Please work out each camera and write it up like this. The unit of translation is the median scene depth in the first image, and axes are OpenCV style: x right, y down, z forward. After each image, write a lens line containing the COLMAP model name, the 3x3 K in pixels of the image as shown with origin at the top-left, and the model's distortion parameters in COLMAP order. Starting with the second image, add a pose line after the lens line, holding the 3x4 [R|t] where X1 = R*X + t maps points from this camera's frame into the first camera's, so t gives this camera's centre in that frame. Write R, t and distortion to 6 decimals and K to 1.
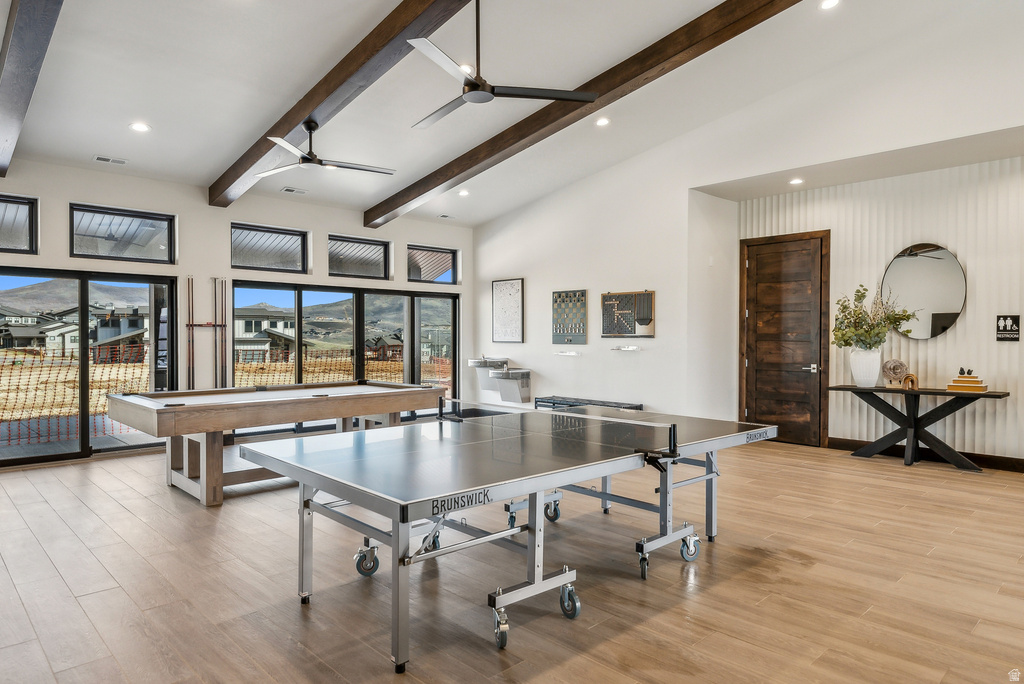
lens RADIAL K [[652.7, 0, 511.6], [0, 652.7, 342.7], [0, 0, 1]] dist [0.002863, 0.000173]
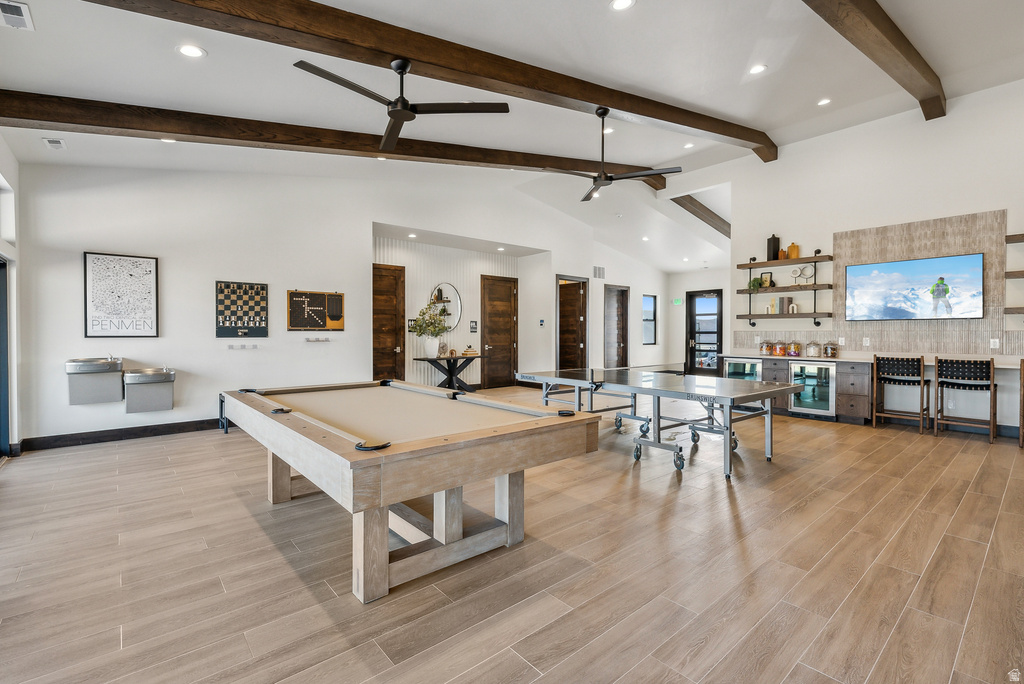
lens RADIAL K [[471.8, 0, 508.9], [0, 471.8, 335.0], [0, 0, 1]] dist [0.011033, -0.000828]
pose [[0.034353, -0.008430, 0.999374, -0.661911], [0.007435, 0.999939, 0.008180, -0.004764], [-0.999382, 0.007149, 0.034414, 0.639591]]
